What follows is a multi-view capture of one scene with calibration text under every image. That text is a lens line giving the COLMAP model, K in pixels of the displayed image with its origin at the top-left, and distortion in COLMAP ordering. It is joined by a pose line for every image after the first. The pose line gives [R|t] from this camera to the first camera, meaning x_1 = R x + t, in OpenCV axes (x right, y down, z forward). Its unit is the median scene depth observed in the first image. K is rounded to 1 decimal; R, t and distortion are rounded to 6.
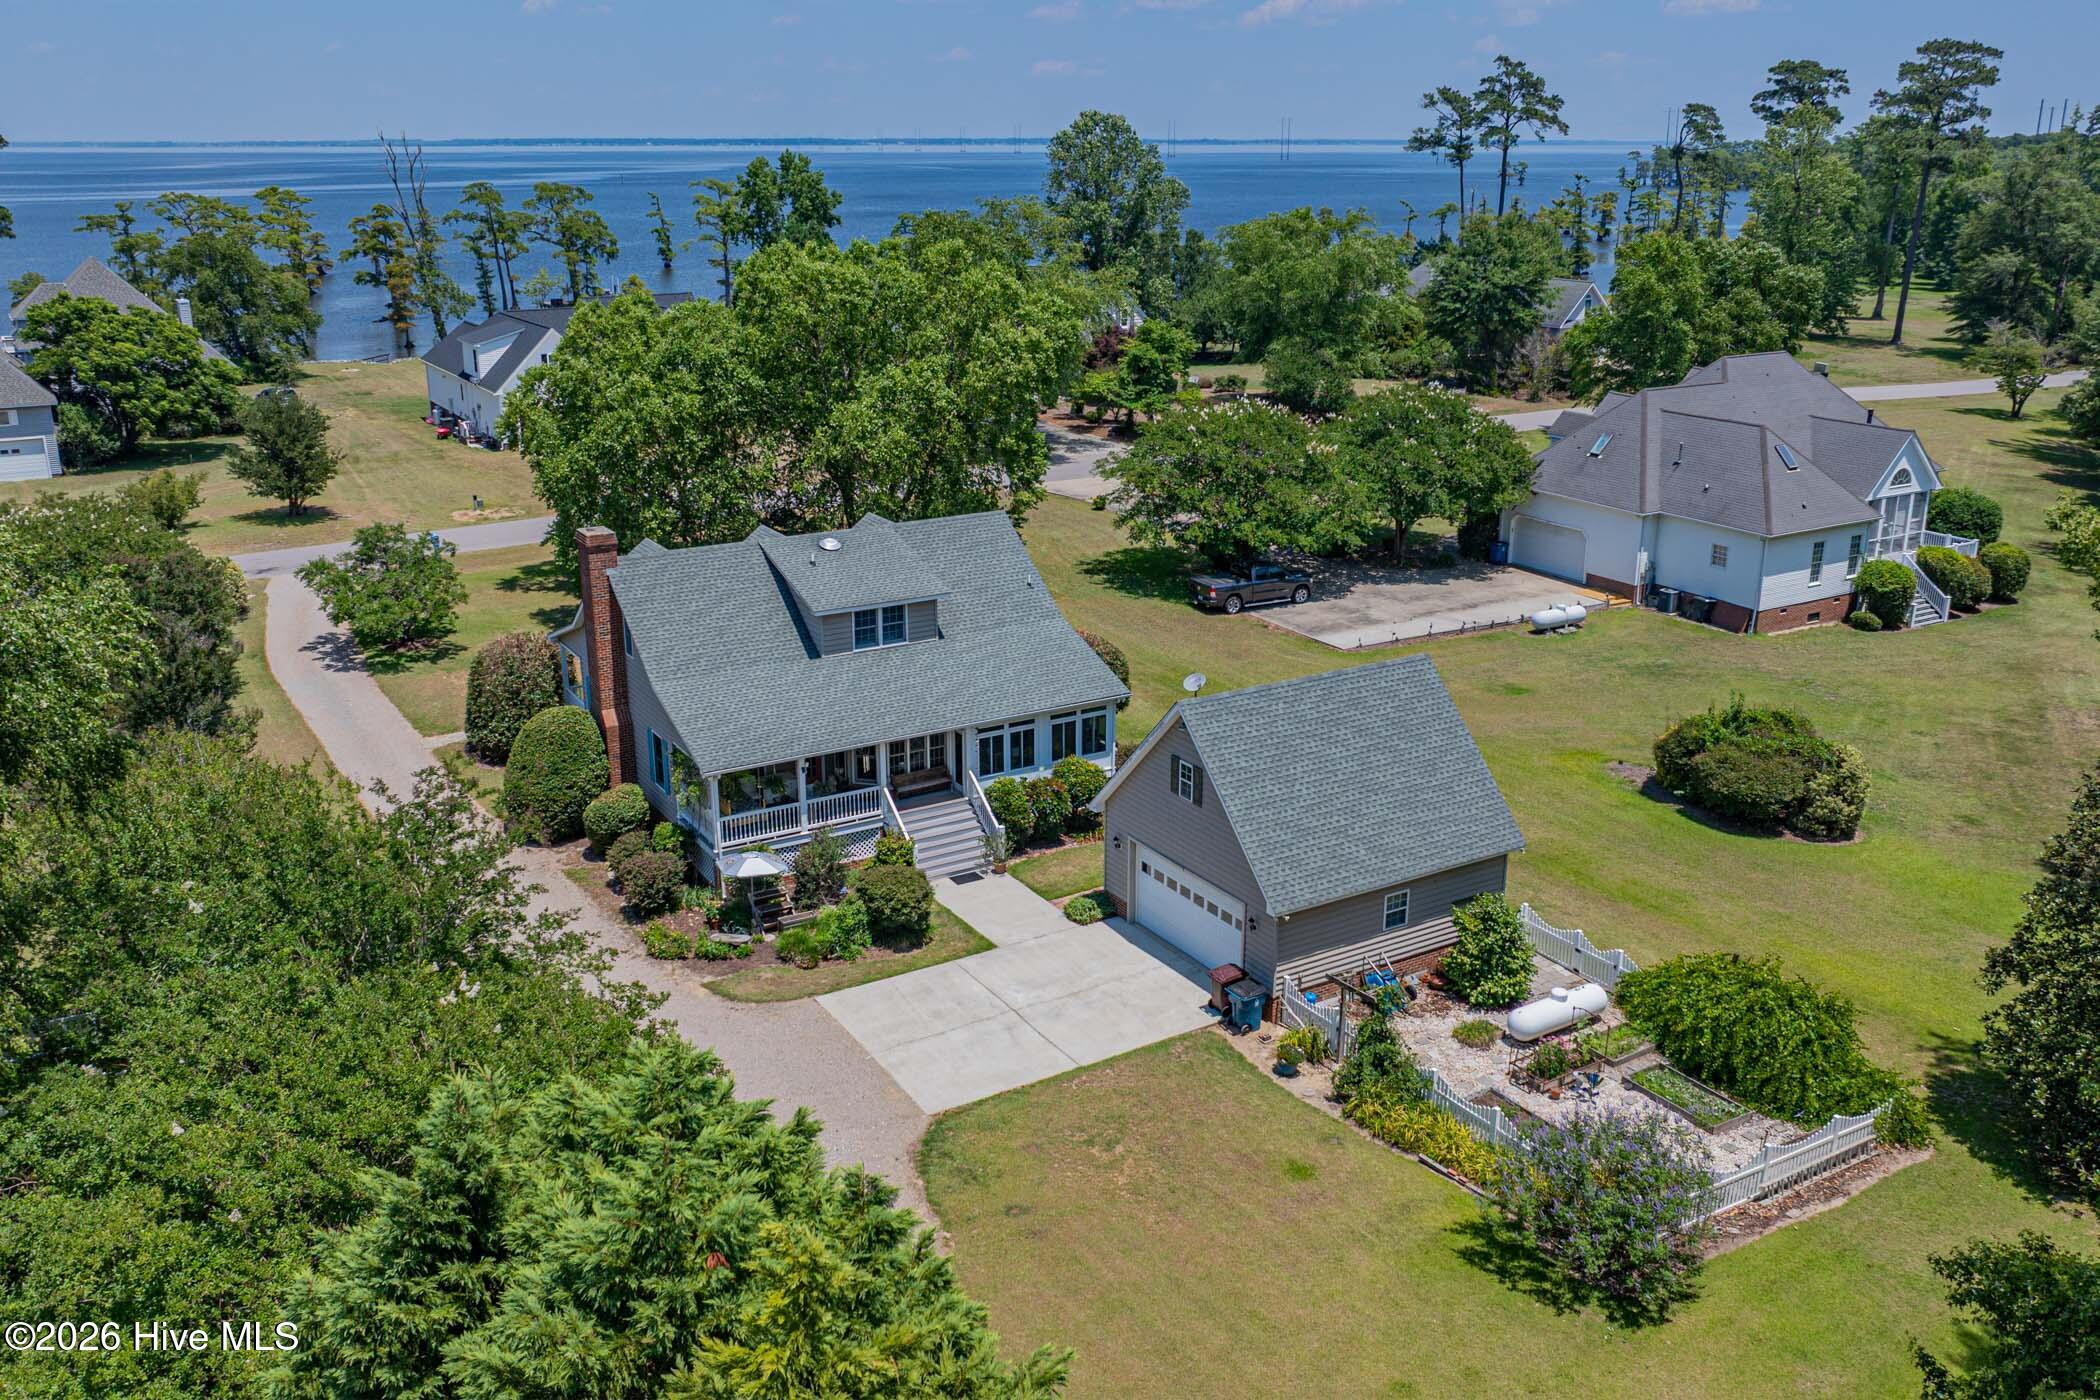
lens RADIAL K [[1760.5, 0, 1050.0], [0, 1760.5, 700.0], [0, 0, 1]] dist [0.015119, -0.112802]
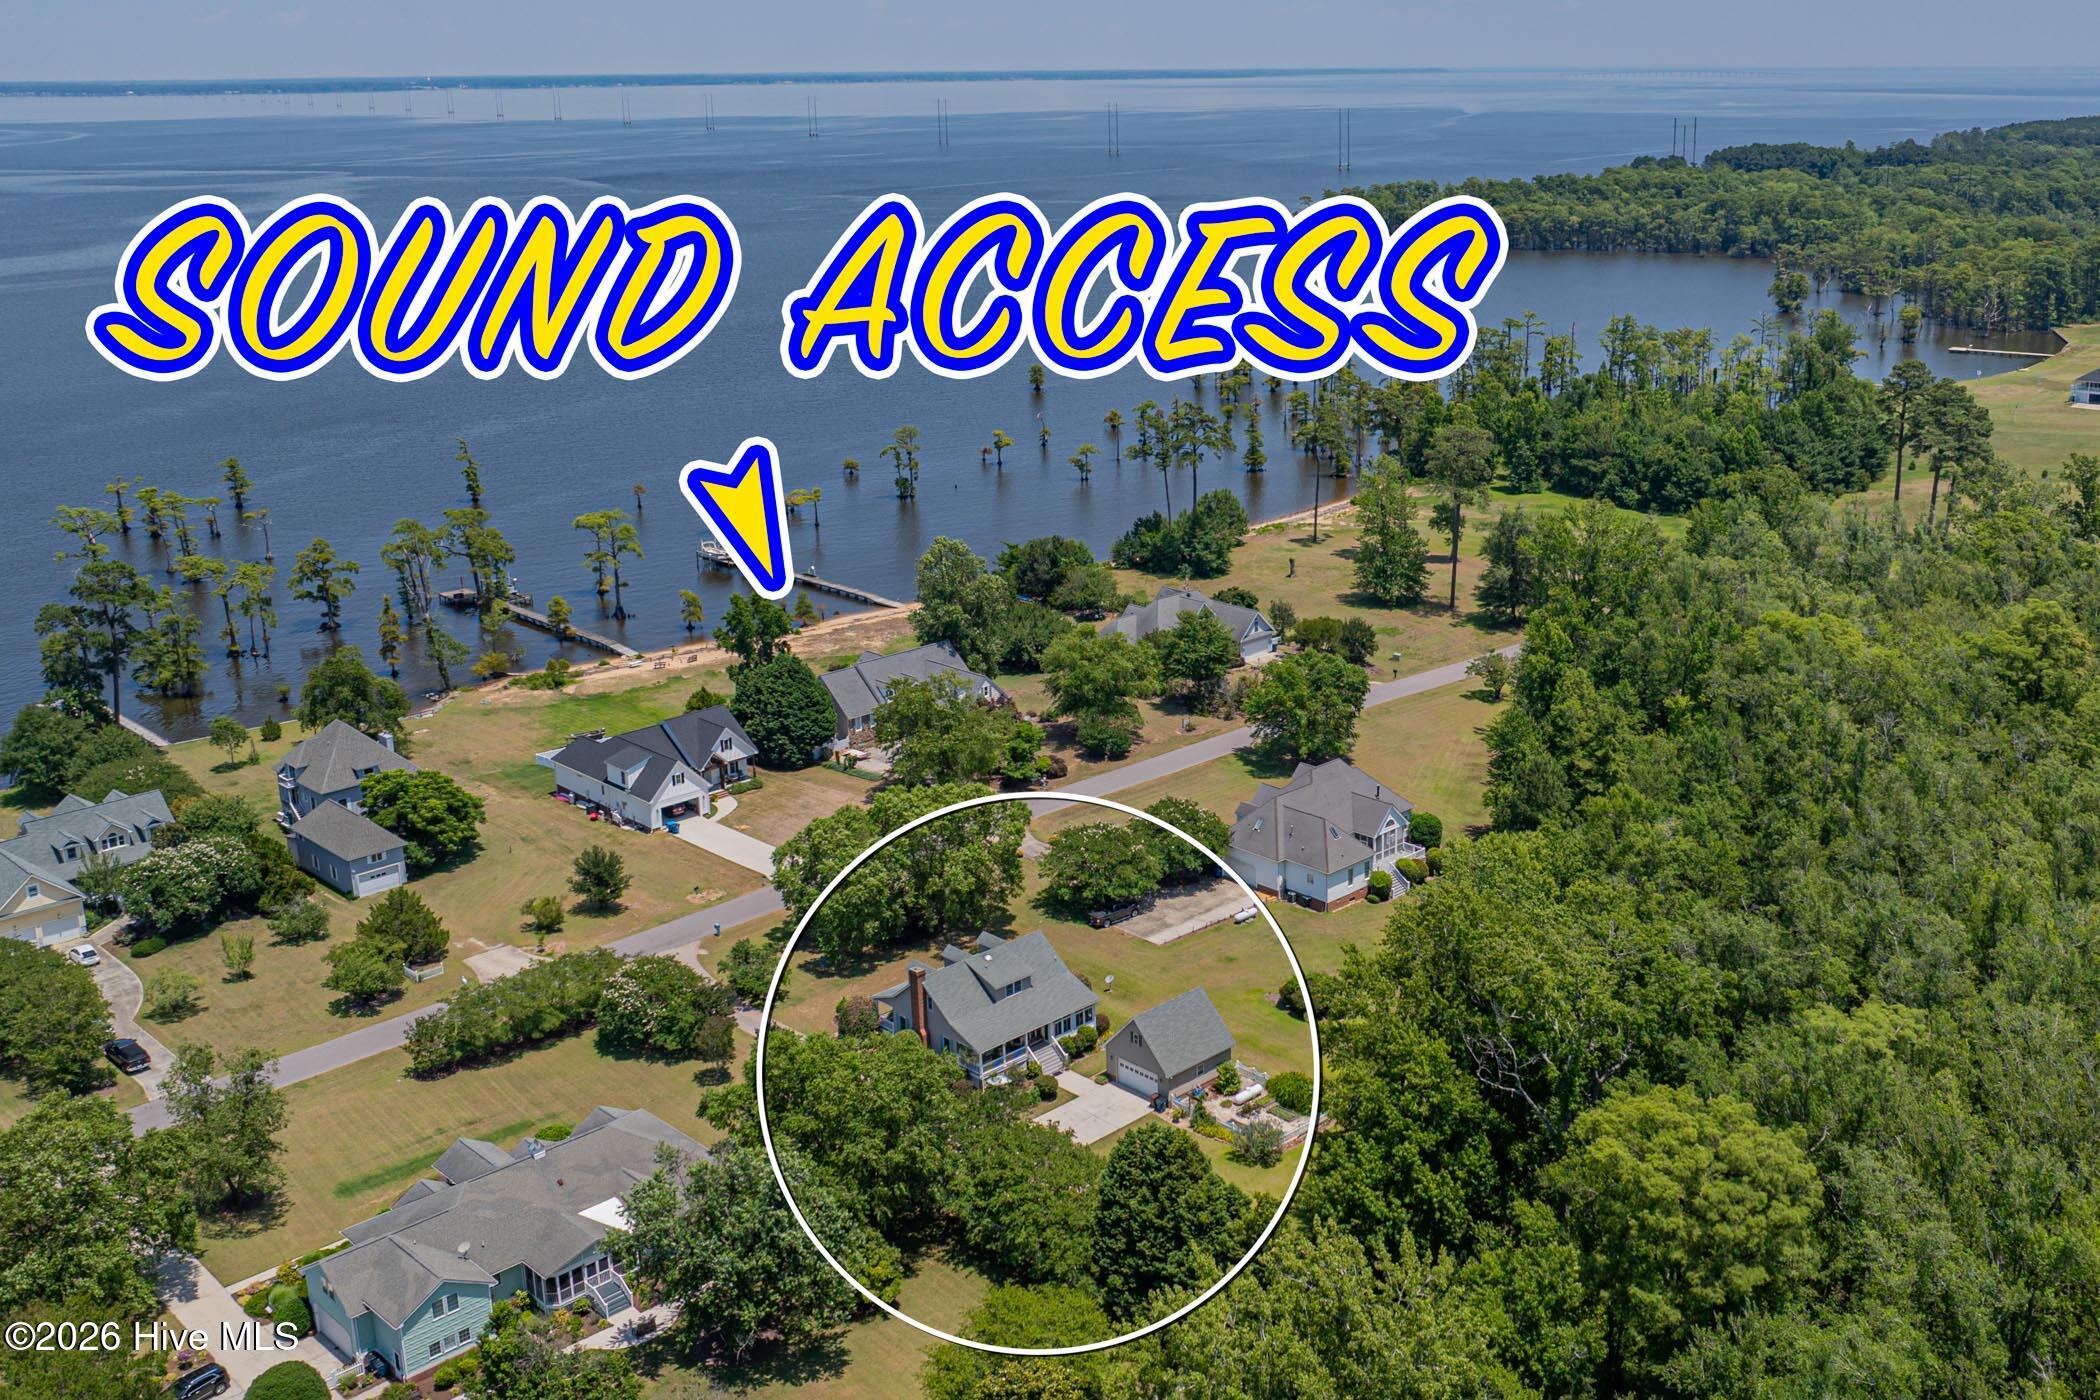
lens RADIAL K [[2068.1, 0, 1232.8], [0, 2068.1, 694.5], [0, 0, 1]] dist [0.012179, 0.022999]
pose [[0.964053, -0.085145, 0.251699, -0.606155], [0.087218, 0.996185, 0.002931, -0.537695], [-0.250988, 0.019127, 0.967801, -2.553925]]
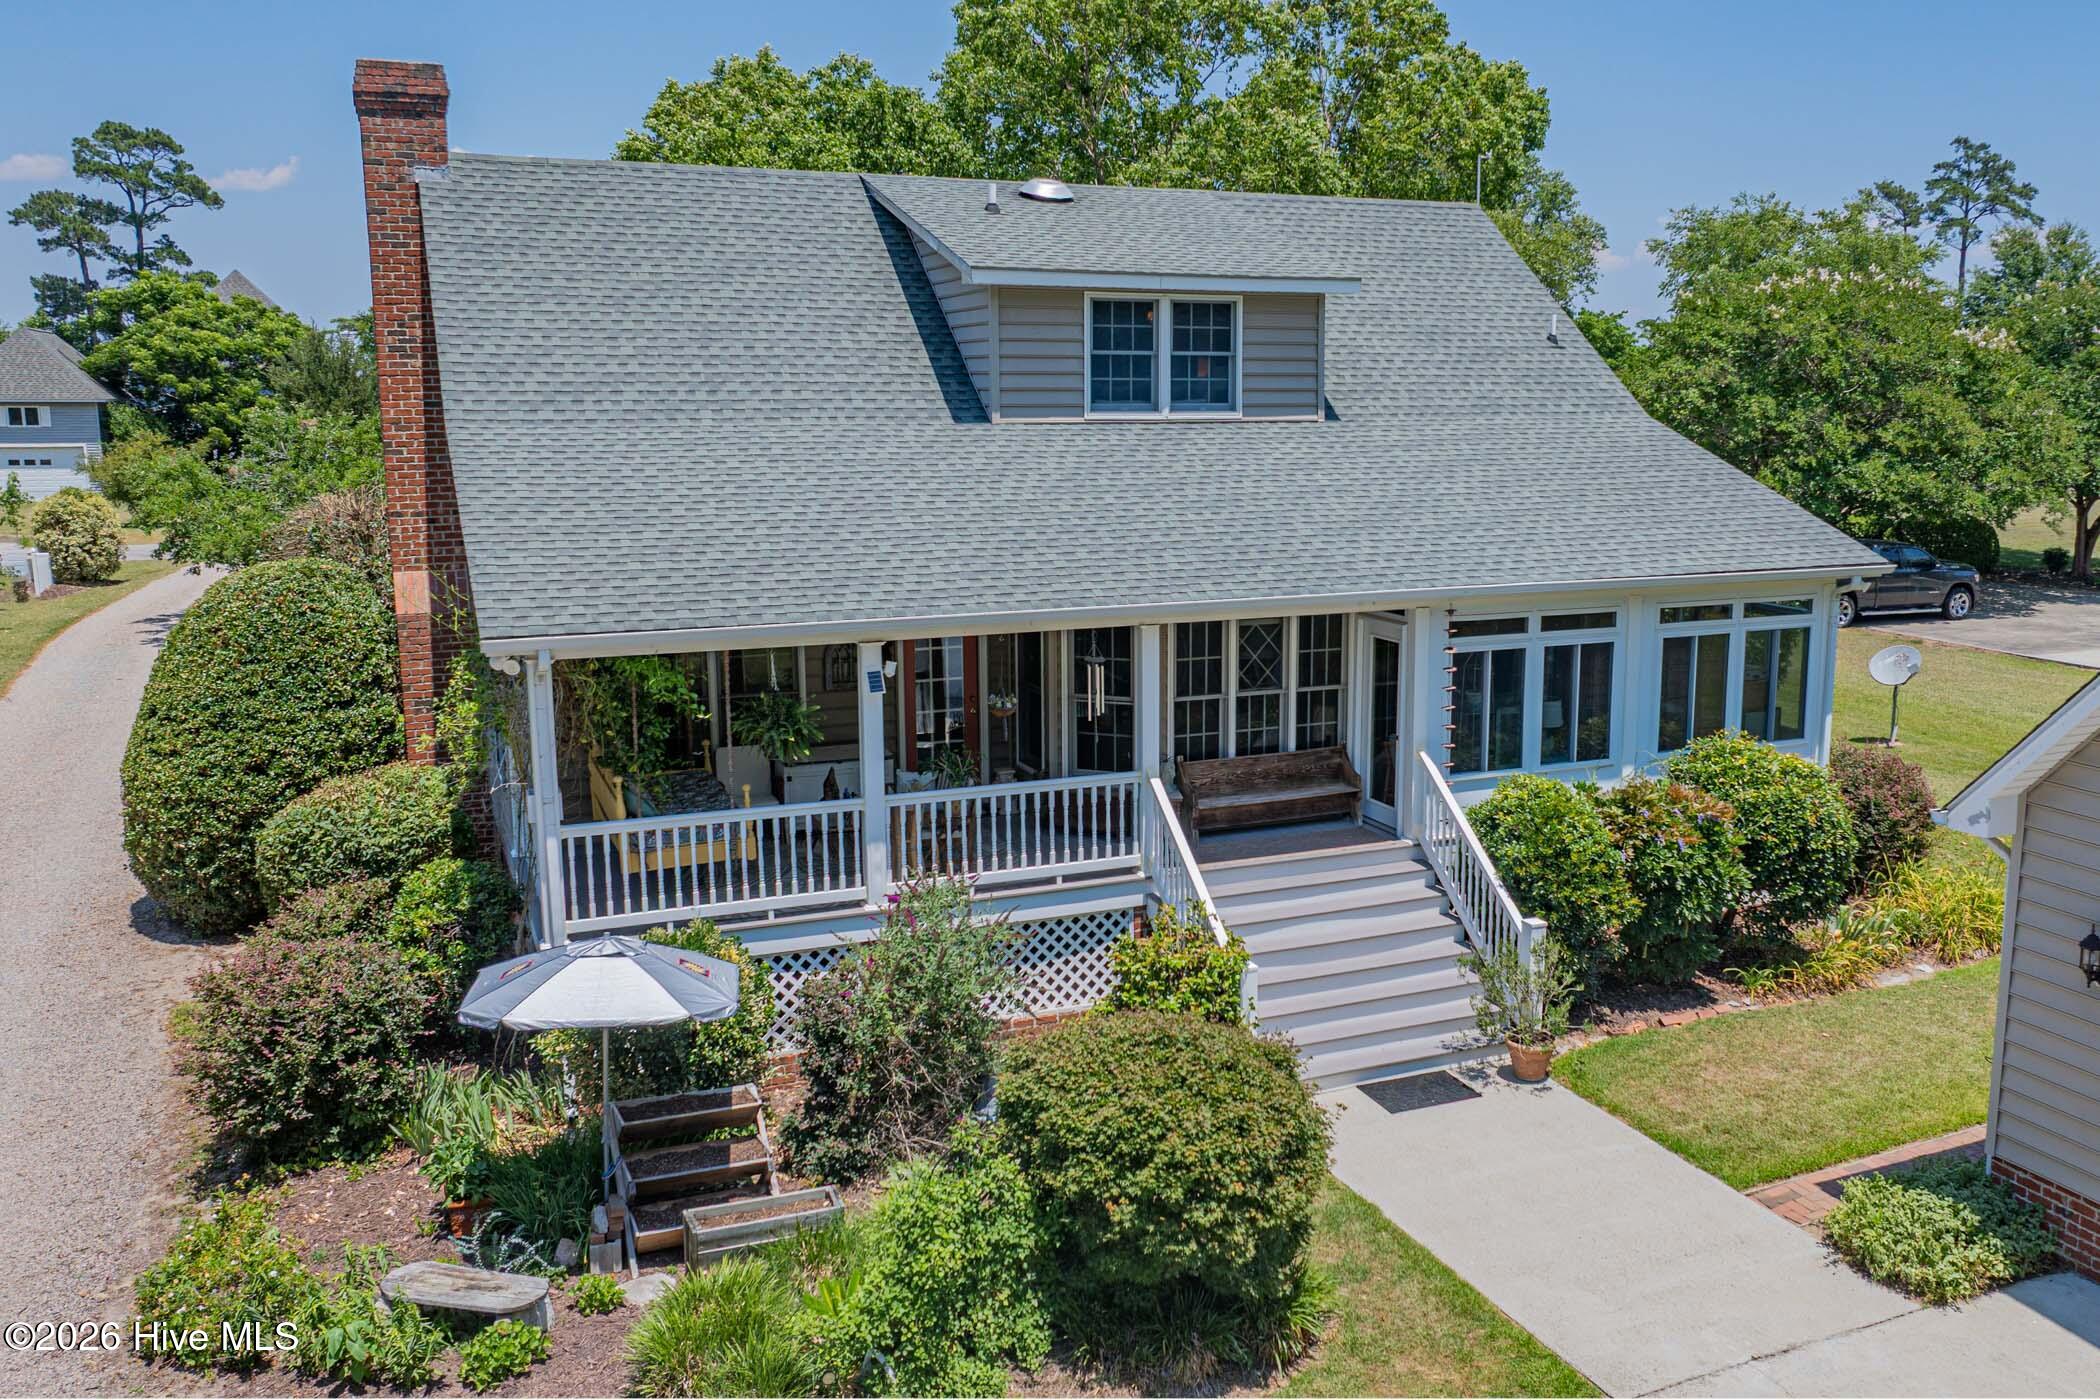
lens RADIAL K [[1762.7, 0, 1164.4], [0, 1762.7, 683.5], [0, 0, 1]] dist [-0.013585, -0.019845]
pose [[0.992772, 0.021733, -0.118035, -0.057629], [-0.038054, 0.989724, -0.137833, 0.078061], [0.113826, 0.141328, 0.983397, 0.715876]]
